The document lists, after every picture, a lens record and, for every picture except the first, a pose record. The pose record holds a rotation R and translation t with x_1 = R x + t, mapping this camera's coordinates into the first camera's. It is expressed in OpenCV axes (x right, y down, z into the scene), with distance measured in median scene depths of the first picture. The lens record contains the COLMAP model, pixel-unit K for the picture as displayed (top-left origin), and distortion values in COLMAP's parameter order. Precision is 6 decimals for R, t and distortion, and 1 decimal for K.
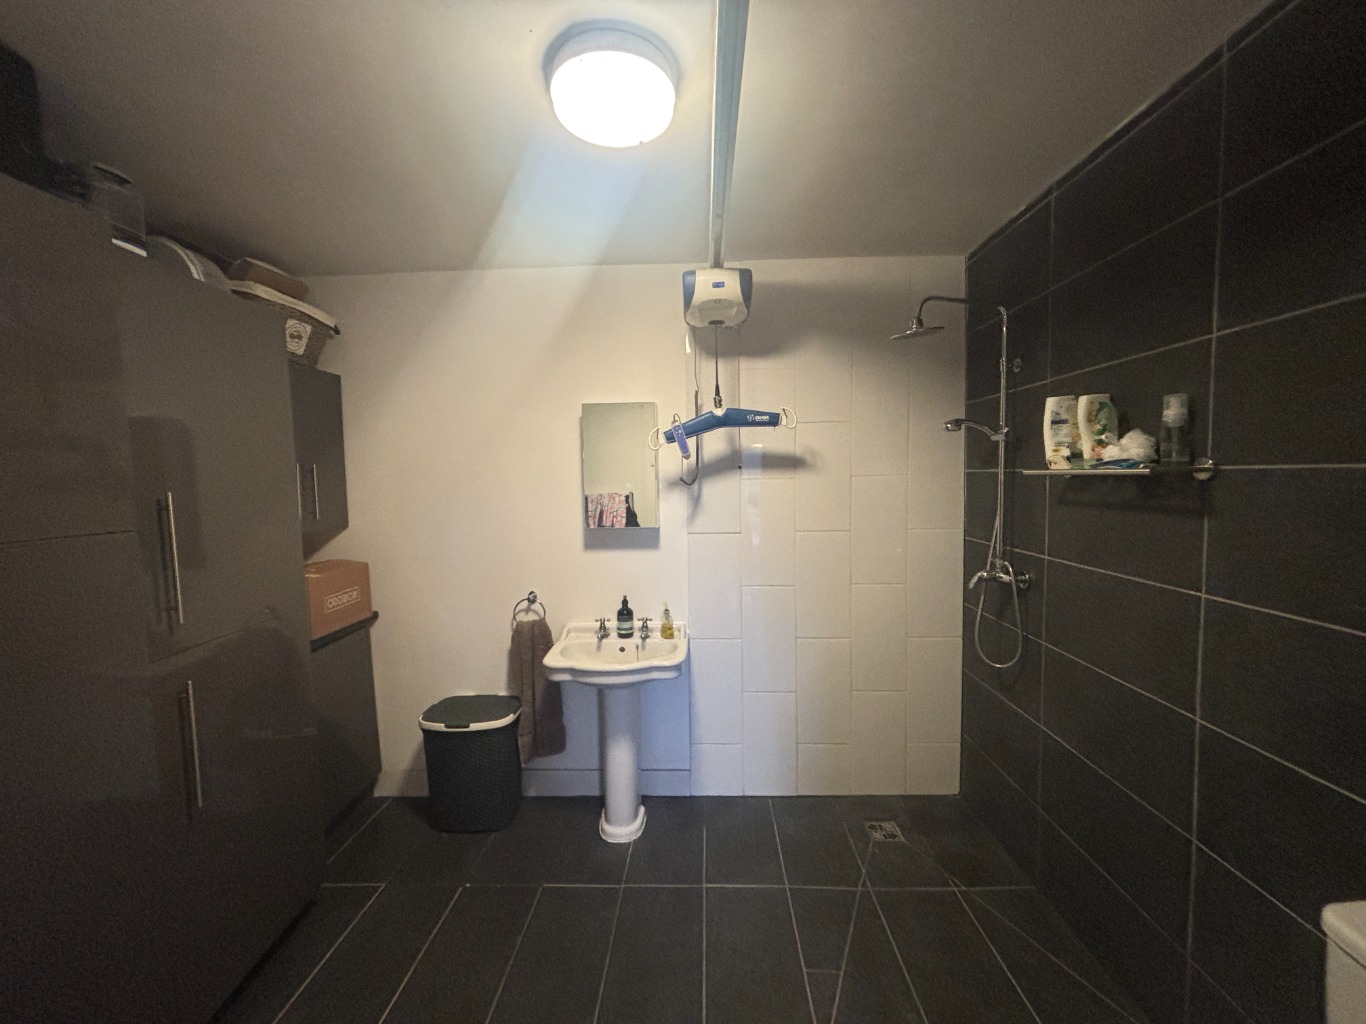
lens RADIAL K [[550.5, 0, 690.2], [0, 550.5, 514.7], [0, 0, 1]] dist [0.000071, -0.000025]
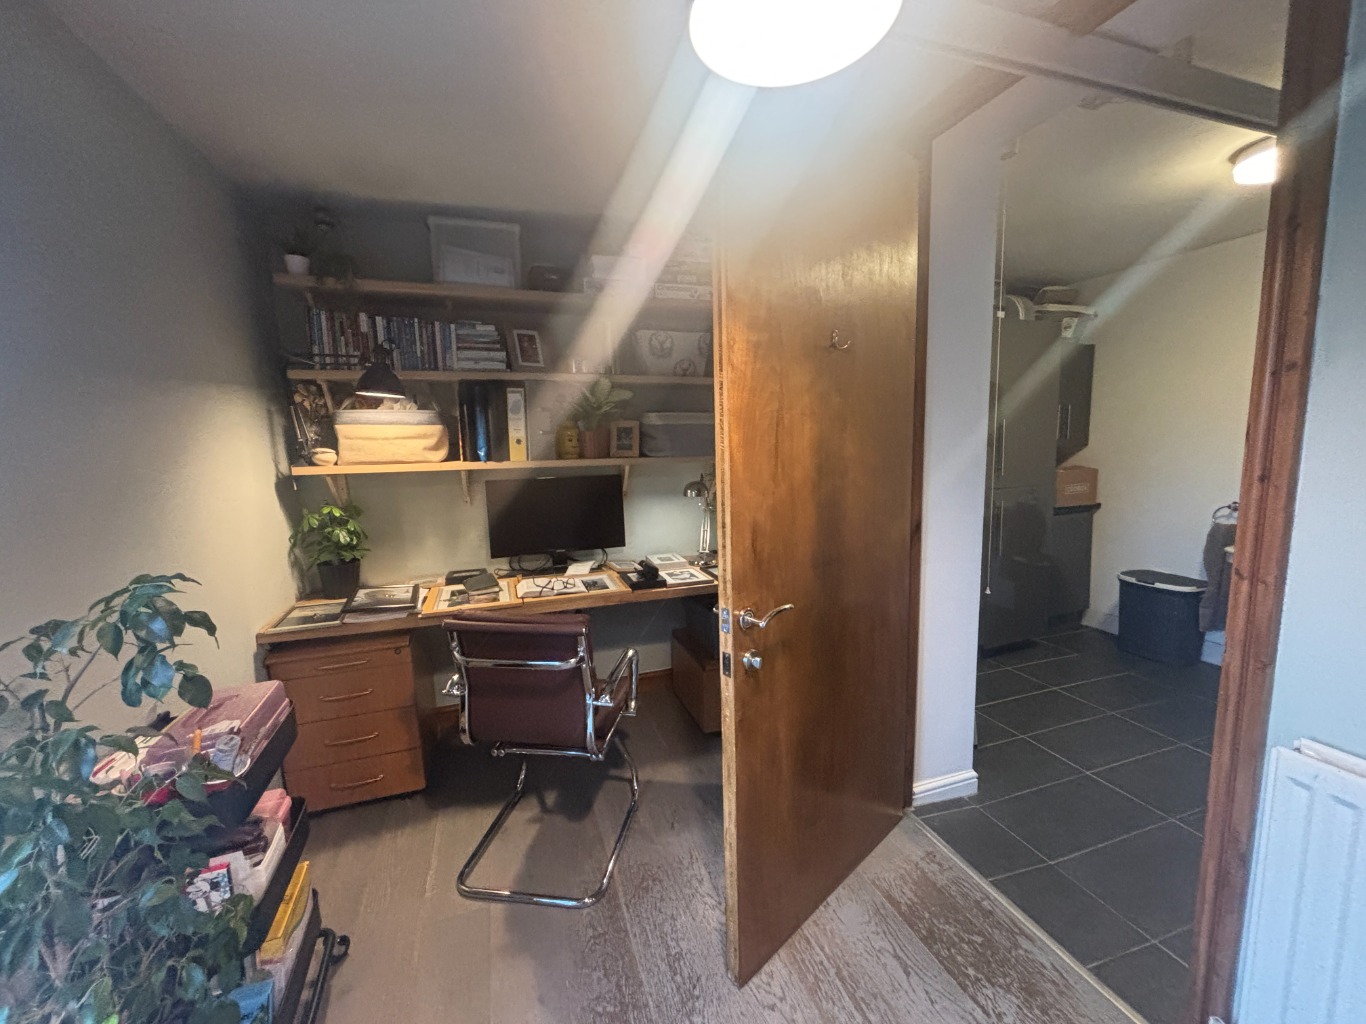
lens RADIAL K [[550.5, 0, 684.7], [0, 550.5, 507.1], [0, 0, 1]] dist [0.000071, -0.000025]
pose [[0.352670, 0.130330, -0.926627, 0.433024], [-0.036212, 0.991412, 0.125660, 0.043693], [0.935047, -0.010762, 0.354361, -0.601661]]
